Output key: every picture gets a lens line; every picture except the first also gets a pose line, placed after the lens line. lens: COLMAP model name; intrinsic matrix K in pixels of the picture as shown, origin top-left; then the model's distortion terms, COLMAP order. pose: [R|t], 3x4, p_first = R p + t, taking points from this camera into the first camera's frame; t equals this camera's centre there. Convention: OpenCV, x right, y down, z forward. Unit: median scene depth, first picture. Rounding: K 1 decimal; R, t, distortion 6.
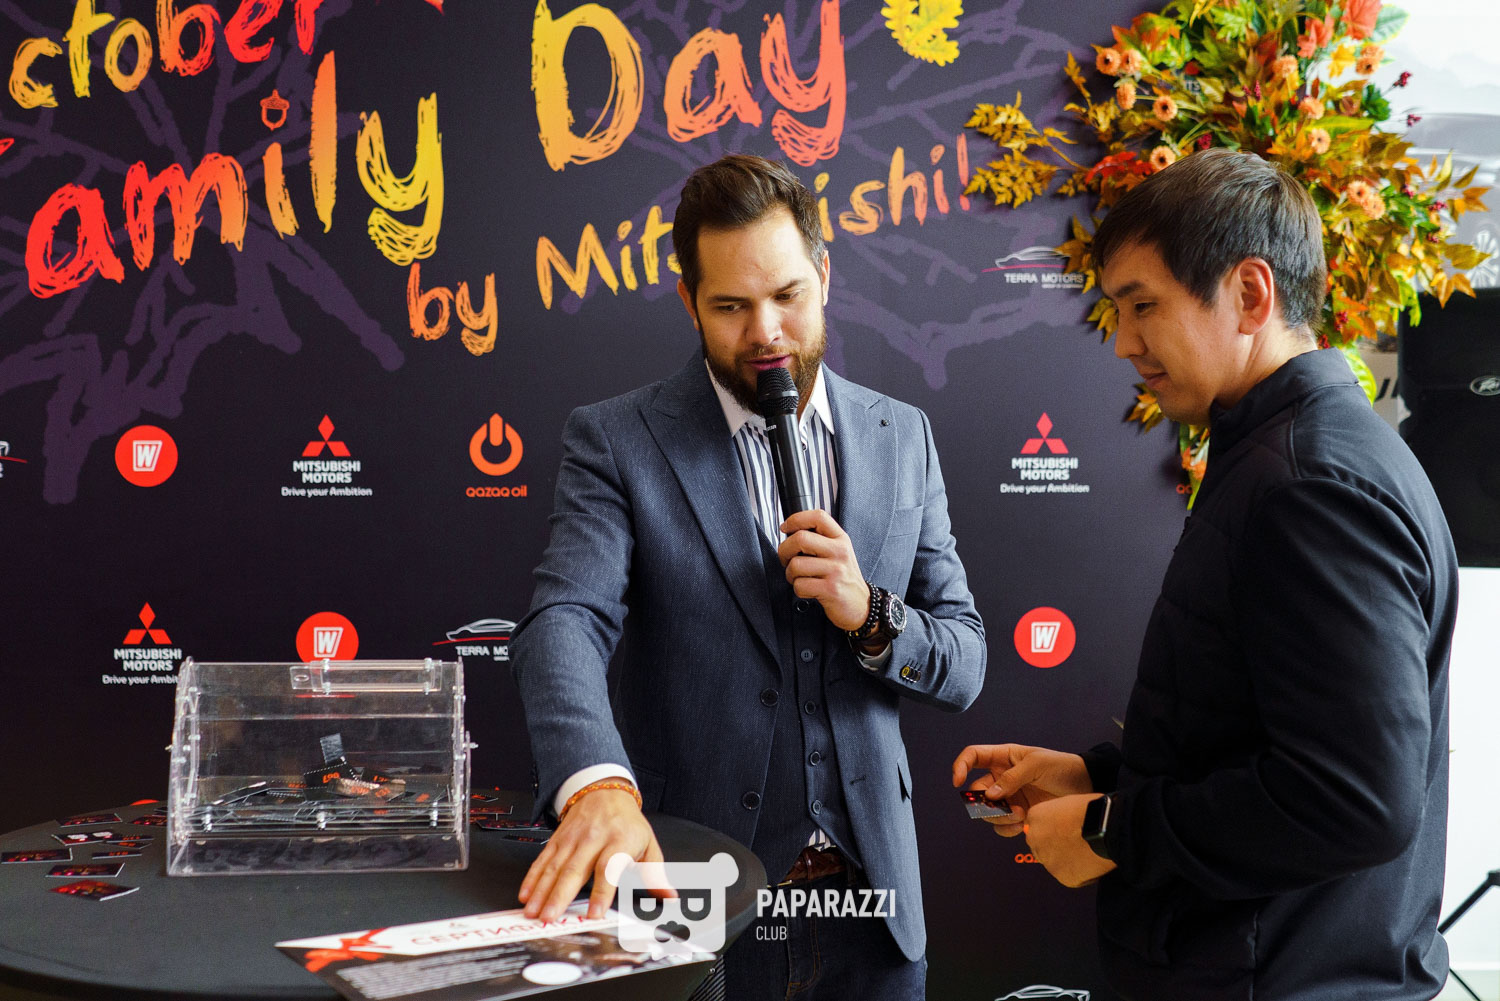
lens RADIAL K [[1785.1, 0, 742.7], [0, 1785.1, 500.0], [0, 0, 1]] dist [-0.014047, 0.000000]
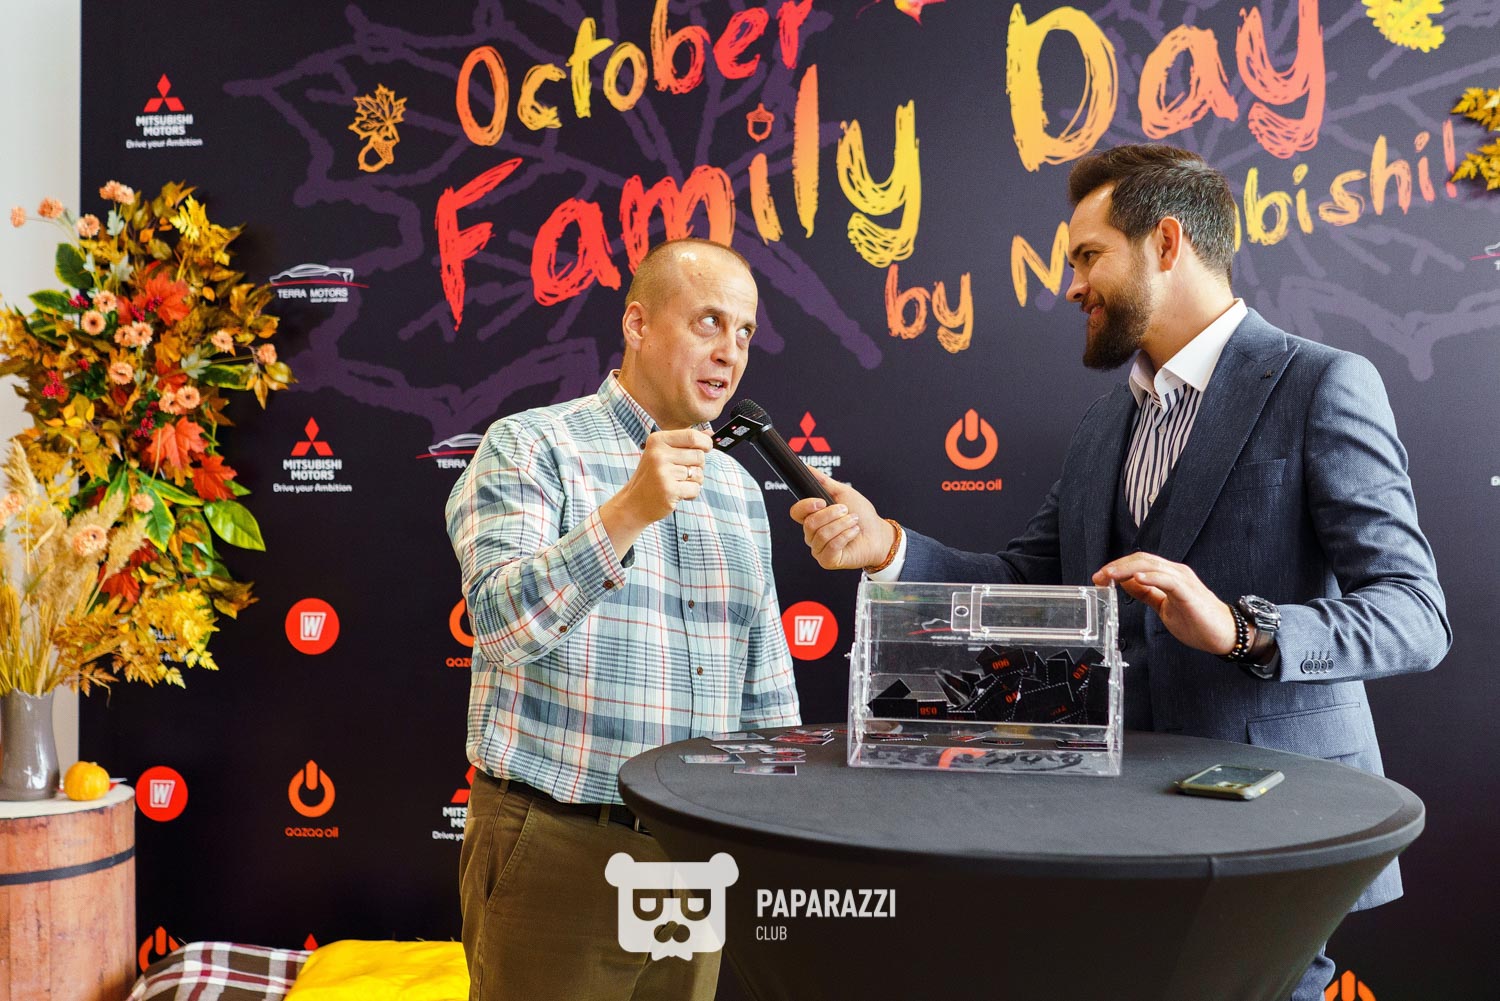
lens RADIAL K [[1785.1, 0, 740.7], [0, 1785.1, 508.1], [0, 0, 1]] dist [-0.014047, 0.000000]
pose [[0.981997, -0.000126, -0.188895, -0.074996], [-0.004384, 0.999715, -0.023459, 0.033077], [0.188844, 0.023865, 0.981717, -0.029610]]
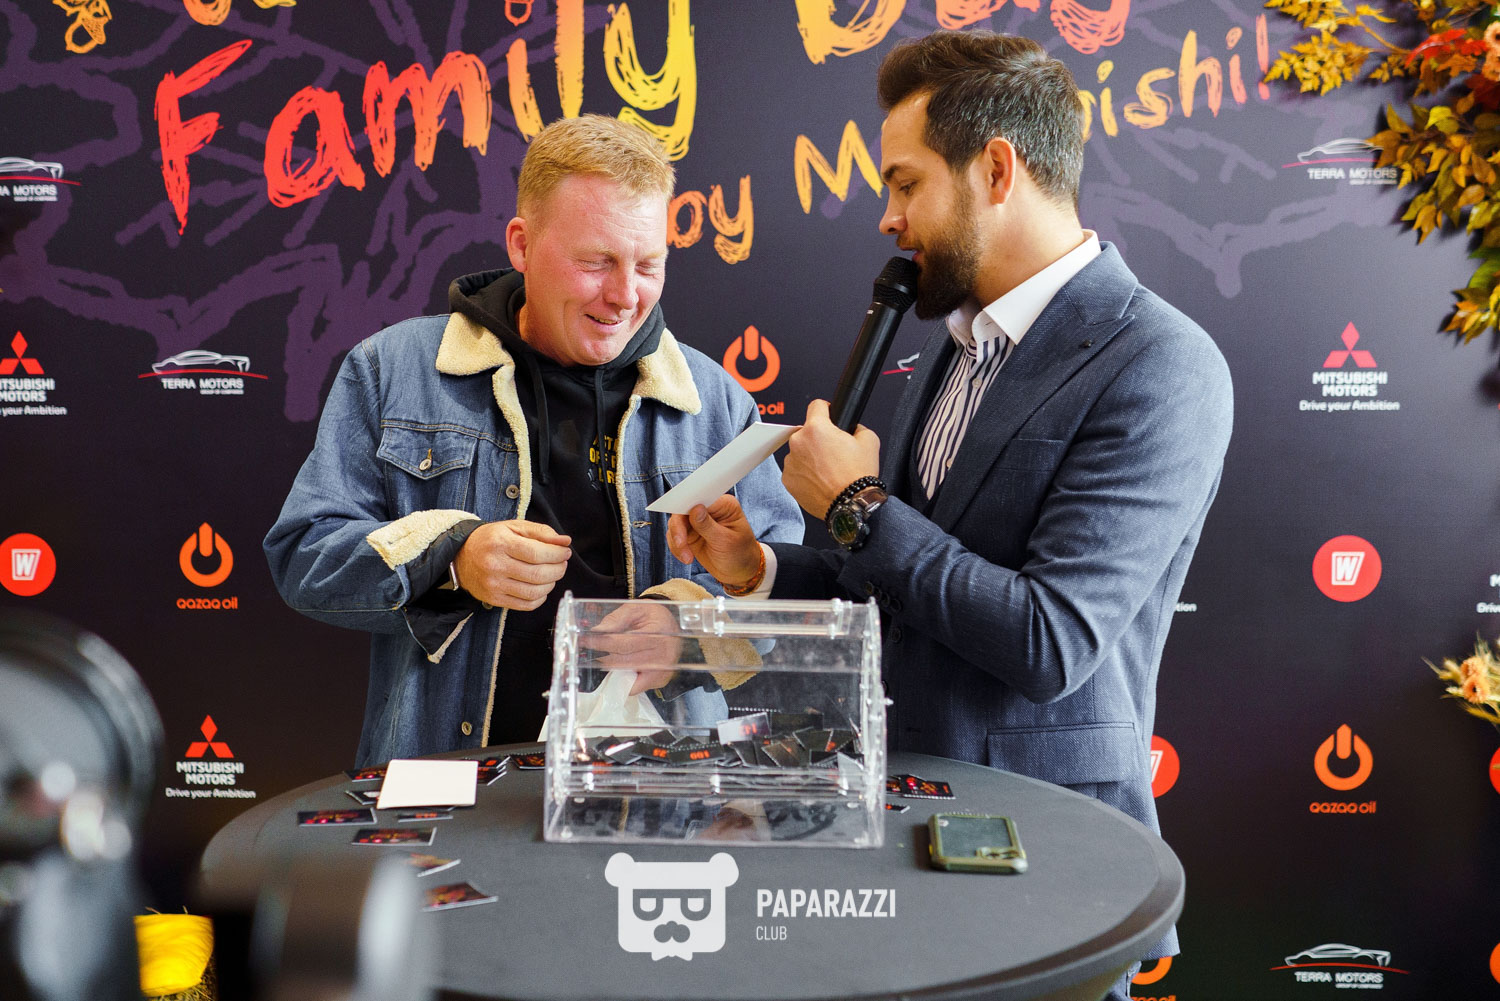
lens RADIAL K [[1785.1, 0, 745.0], [0, 1785.1, 509.7], [0, 0, 1]] dist [-0.014047, 0.000000]
pose [[0.994784, 0.005893, -0.101834, -0.045459], [-0.001582, 0.999101, 0.042362, 0.008543], [0.101992, -0.041980, 0.993899, 0.062021]]
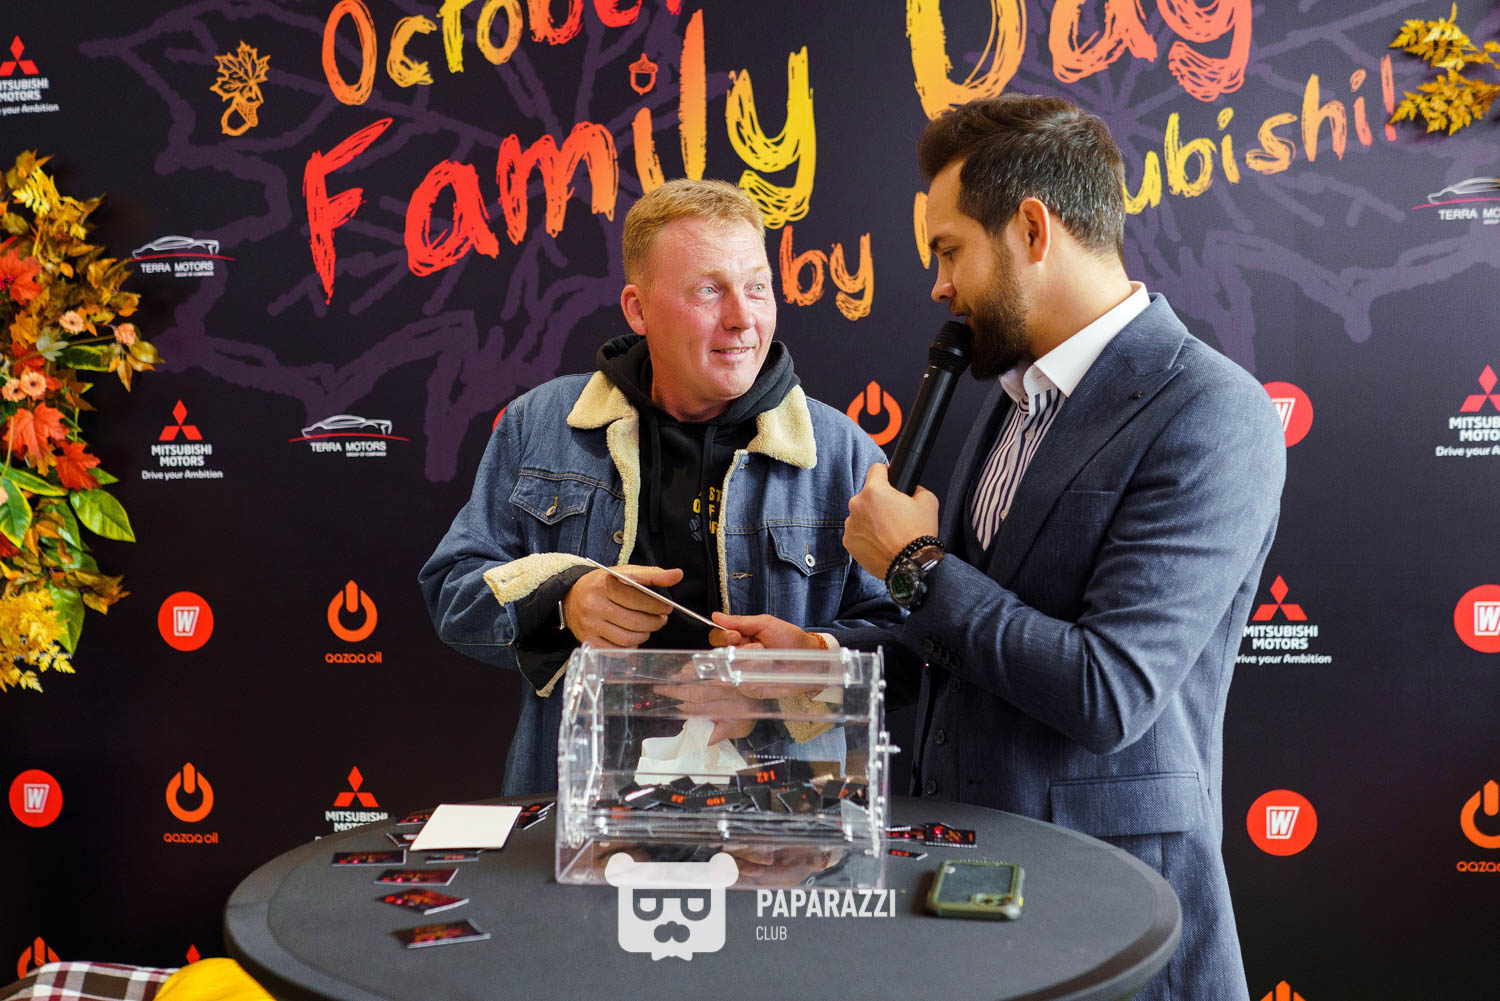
lens RADIAL K [[1785.1, 0, 741.0], [0, 1785.1, 507.0], [0, 0, 1]] dist [-0.014047, 0.000000]
pose [[0.976919, -0.009309, -0.213407, -0.004960], [0.011590, 0.999888, 0.009440, 0.008876], [0.213295, -0.011696, 0.976918, 0.057094]]
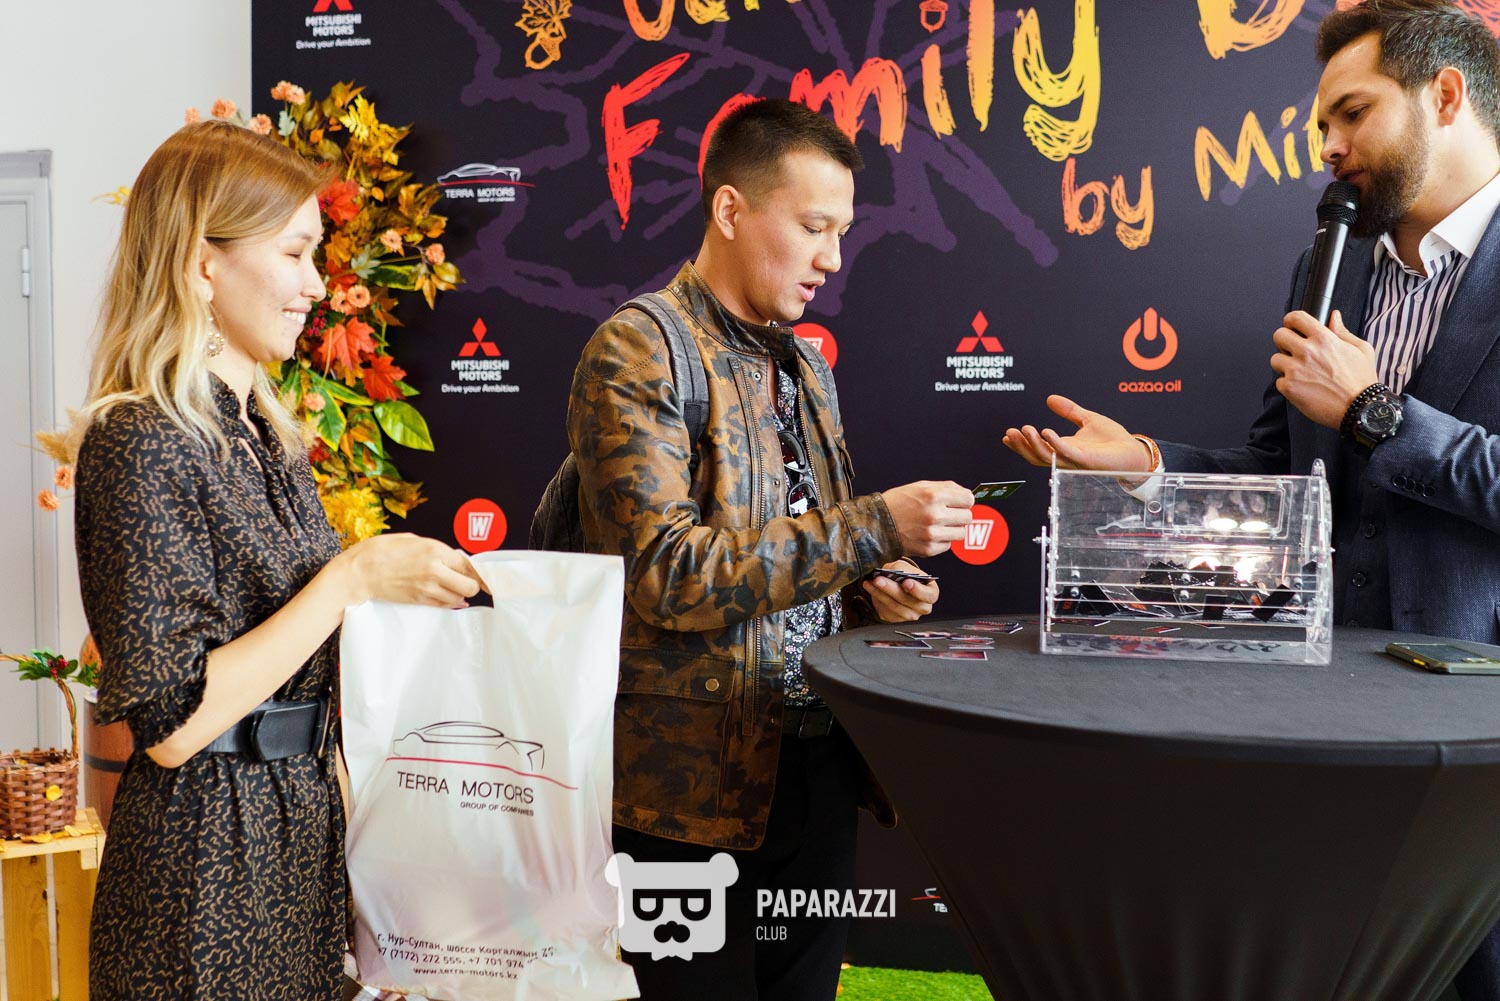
lens RADIAL K [[1785.1, 0, 741.1], [0, 1785.1, 505.0], [0, 0, 1]] dist [-0.014047, 0.000000]
pose [[0.962072, 0.016072, -0.272321, -0.085743], [-0.010915, 0.999731, 0.020442, 0.043509], [0.272576, -0.016695, 0.961989, -0.017367]]
